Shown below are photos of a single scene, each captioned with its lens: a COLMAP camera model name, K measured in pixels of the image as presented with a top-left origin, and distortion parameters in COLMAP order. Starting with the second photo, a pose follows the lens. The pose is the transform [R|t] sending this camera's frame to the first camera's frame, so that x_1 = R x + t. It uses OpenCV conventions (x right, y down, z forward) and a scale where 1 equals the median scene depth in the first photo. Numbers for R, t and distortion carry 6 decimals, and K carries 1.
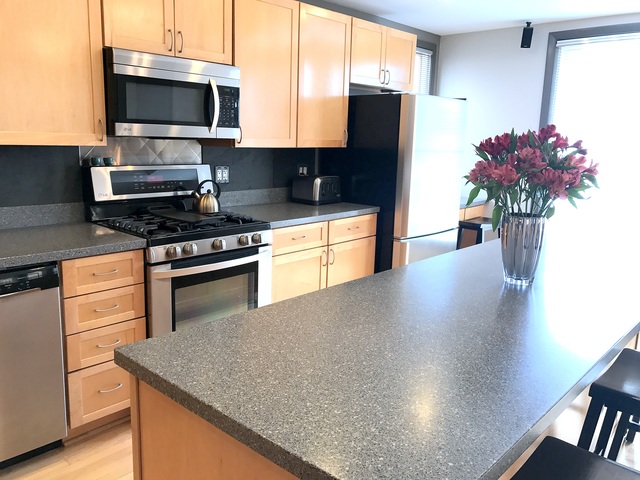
lens RADIAL K [[526.7, 0, 319.4], [0, 526.7, 238.9], [0, 0, 1]] dist [0.013153, 0.002030]
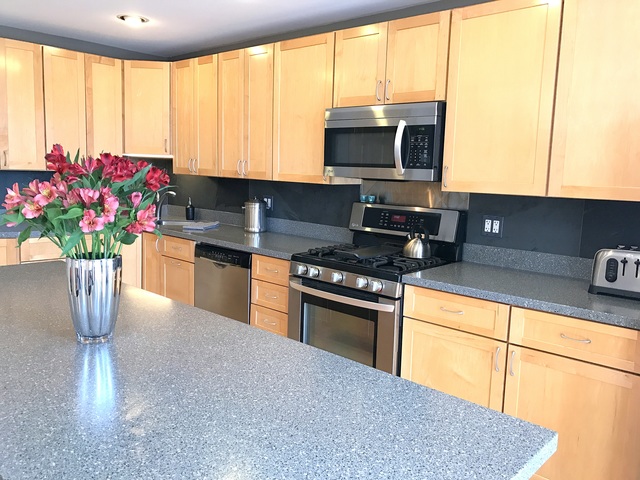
lens RADIAL K [[526.7, 0, 319.6], [0, 526.7, 239.4], [0, 0, 1]] dist [0.013153, 0.002030]
pose [[-0.019082, 0.106779, -0.994100, 0.795520], [-0.217957, 0.969923, 0.108366, -0.159839], [0.975772, 0.218739, 0.004765, 0.888248]]
